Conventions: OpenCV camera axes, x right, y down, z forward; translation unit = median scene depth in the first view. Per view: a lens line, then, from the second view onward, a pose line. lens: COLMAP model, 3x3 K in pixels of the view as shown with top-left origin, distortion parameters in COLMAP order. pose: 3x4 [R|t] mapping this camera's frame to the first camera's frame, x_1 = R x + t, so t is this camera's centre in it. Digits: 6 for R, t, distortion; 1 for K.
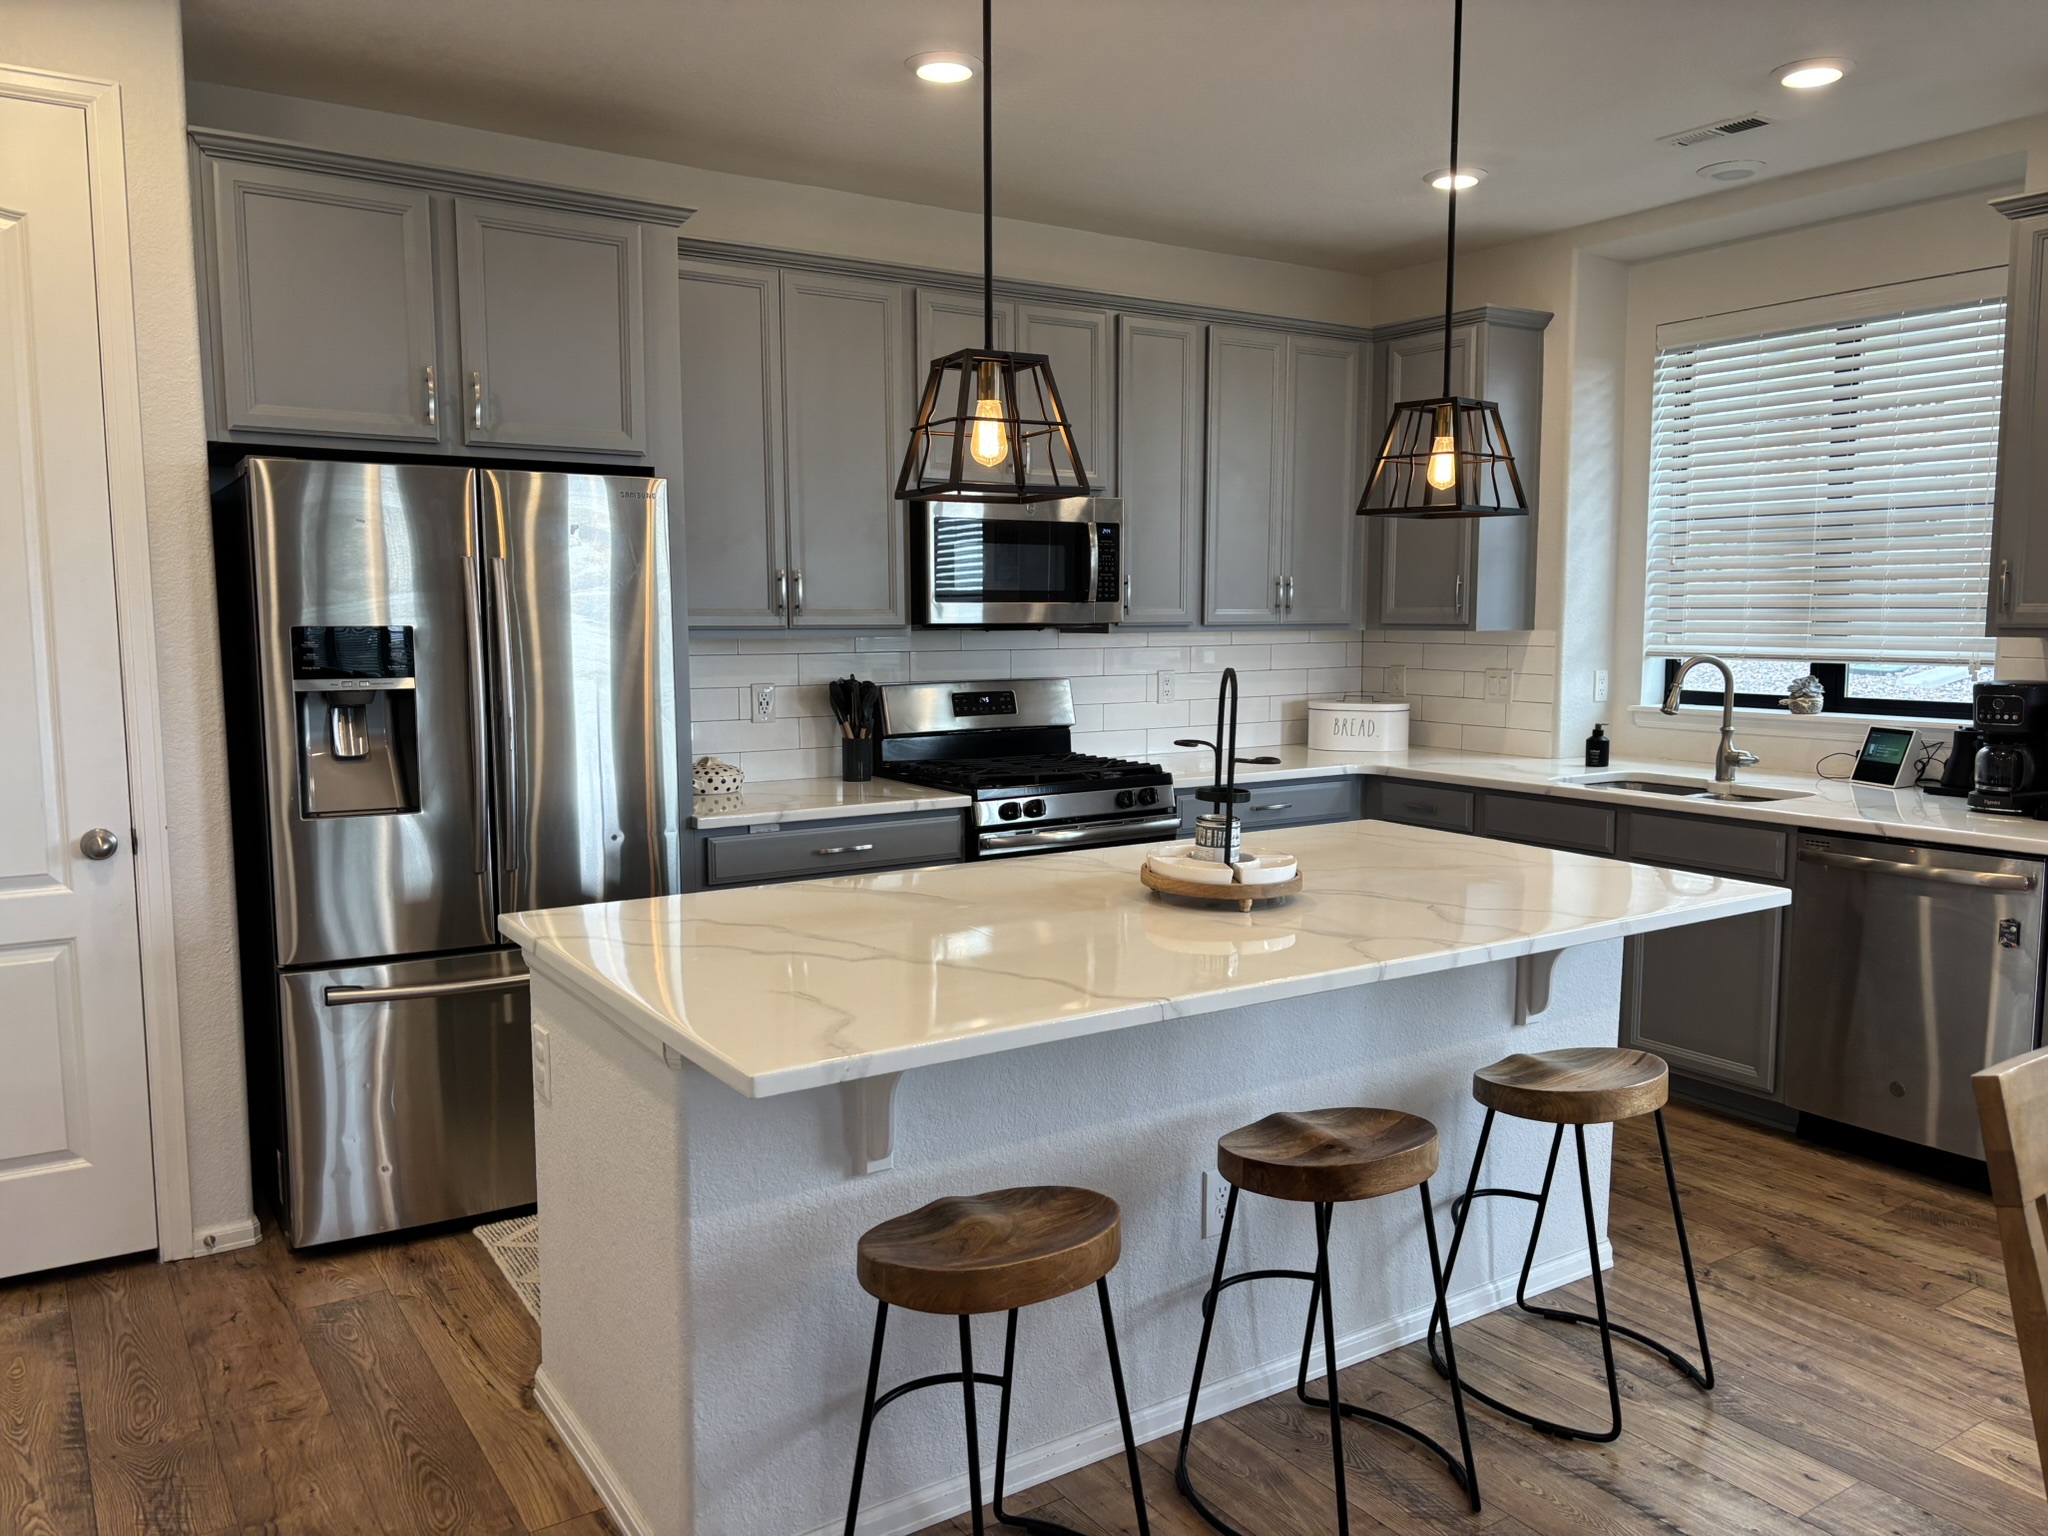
lens RADIAL K [[1540.6, 0, 1024.0], [0, 1540.6, 768.0], [0, 0, 1]] dist [-0.001947, -0.003925]
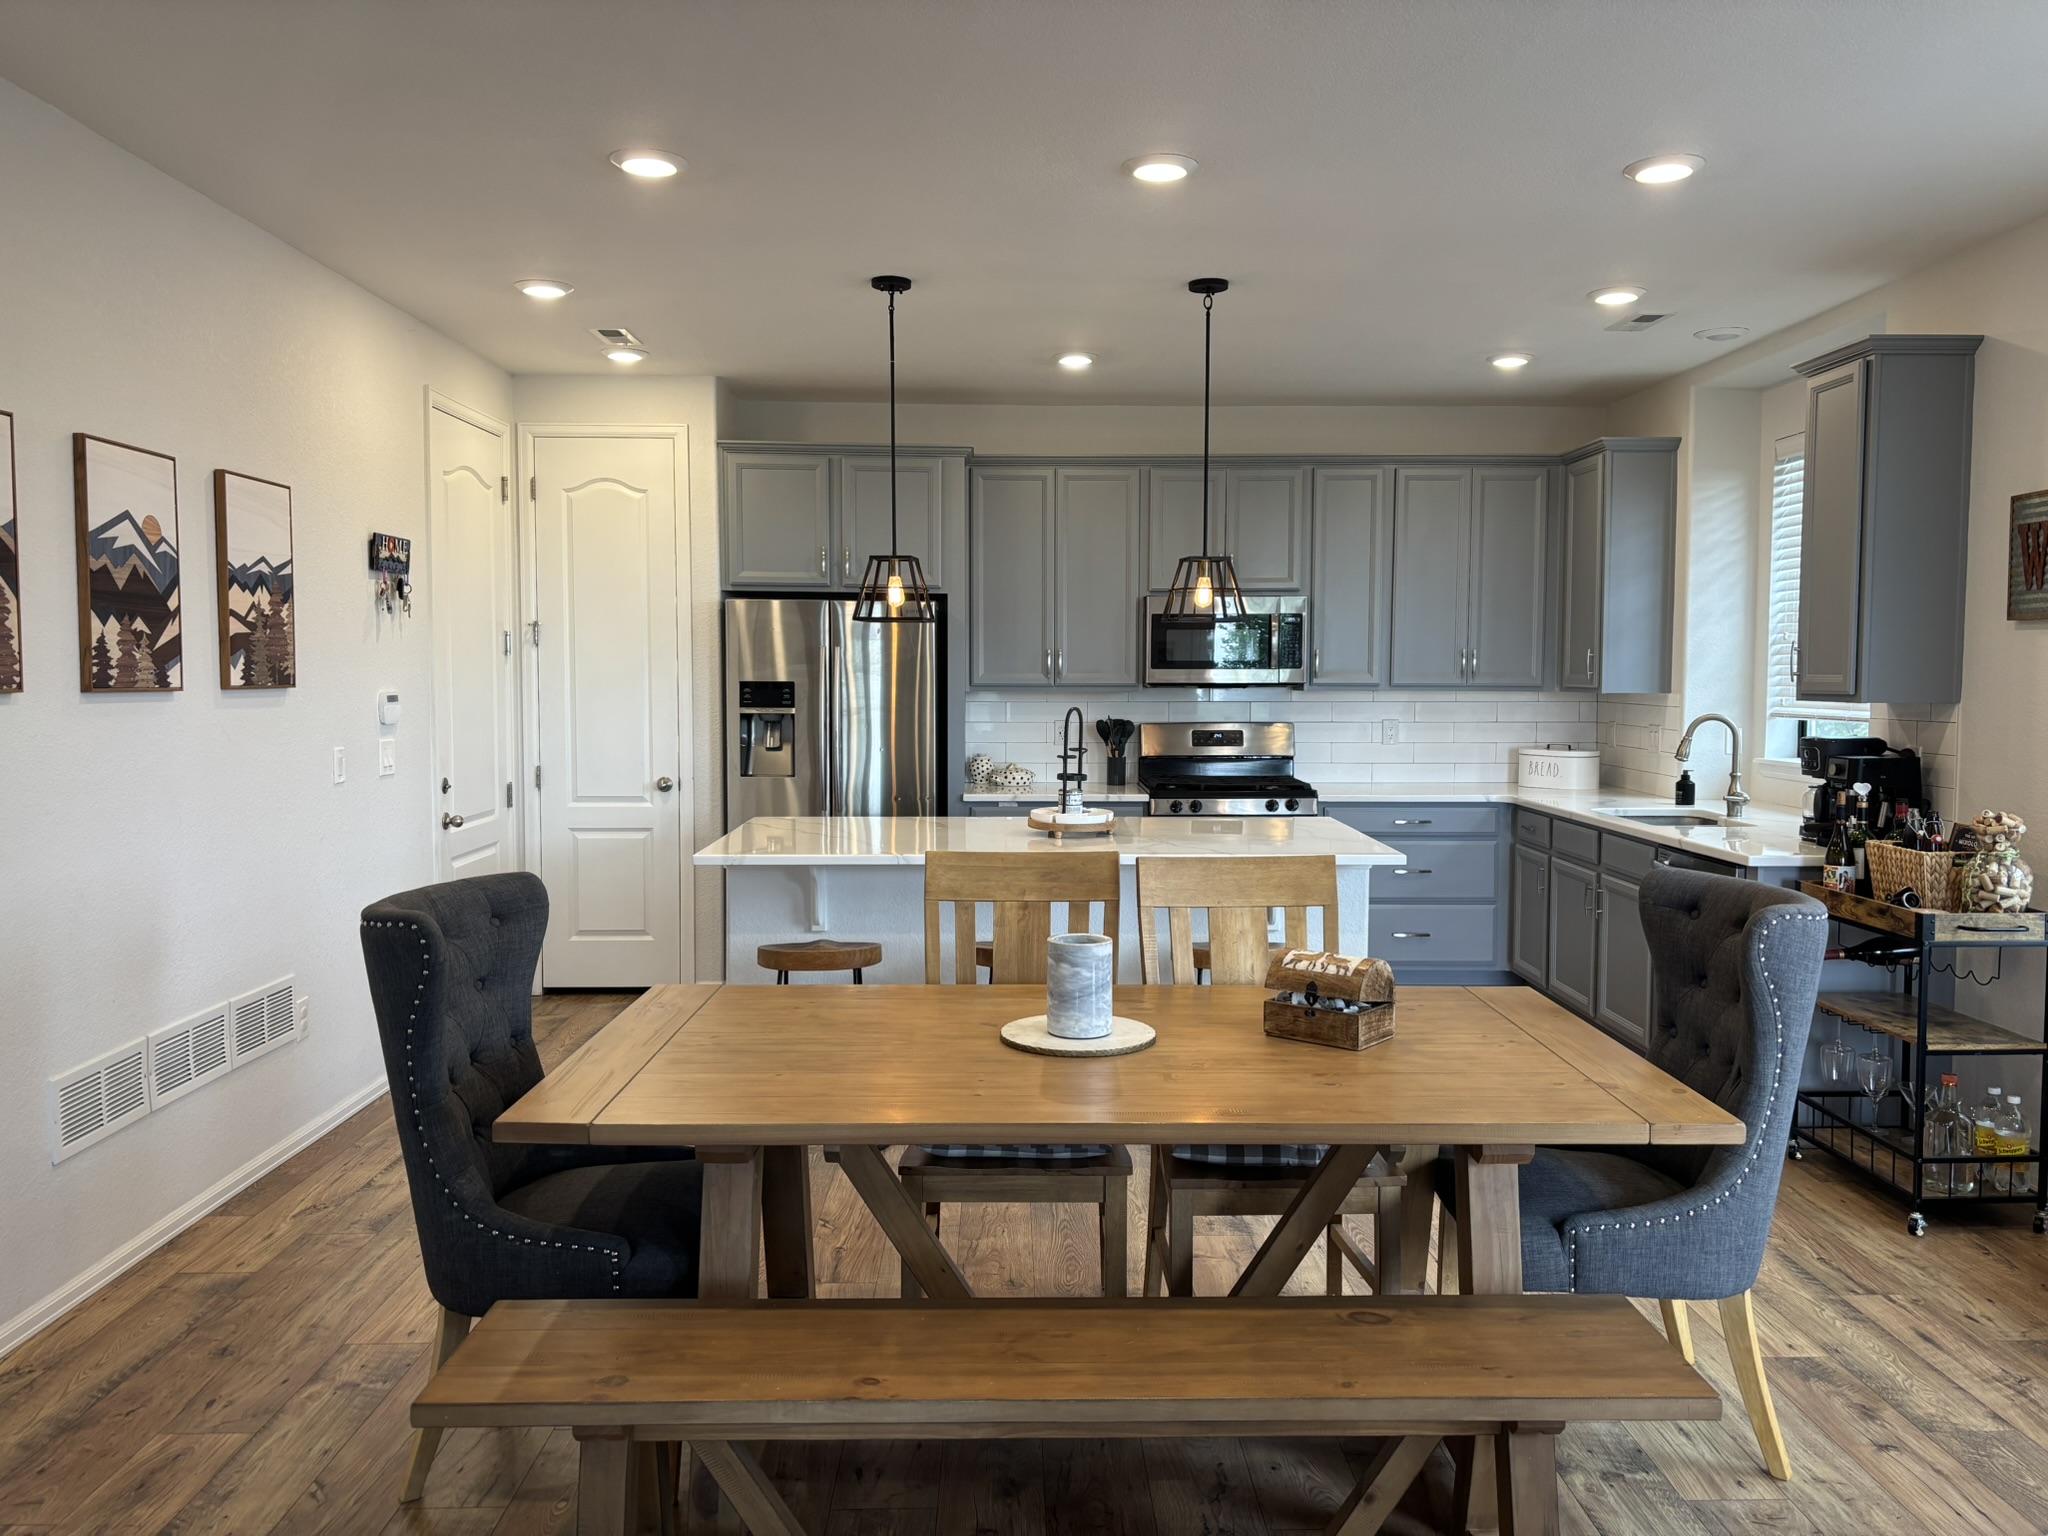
lens RADIAL K [[1551.2, 0, 1024.0], [0, 1551.2, 768.0], [0, 0, 1]] dist [0.001037, -0.001387]
pose [[0.840550, 0.038739, -0.540347, 0.703023], [-0.058957, 0.998057, -0.020159, 0.030409], [0.538517, 0.048802, 0.841200, -0.380736]]
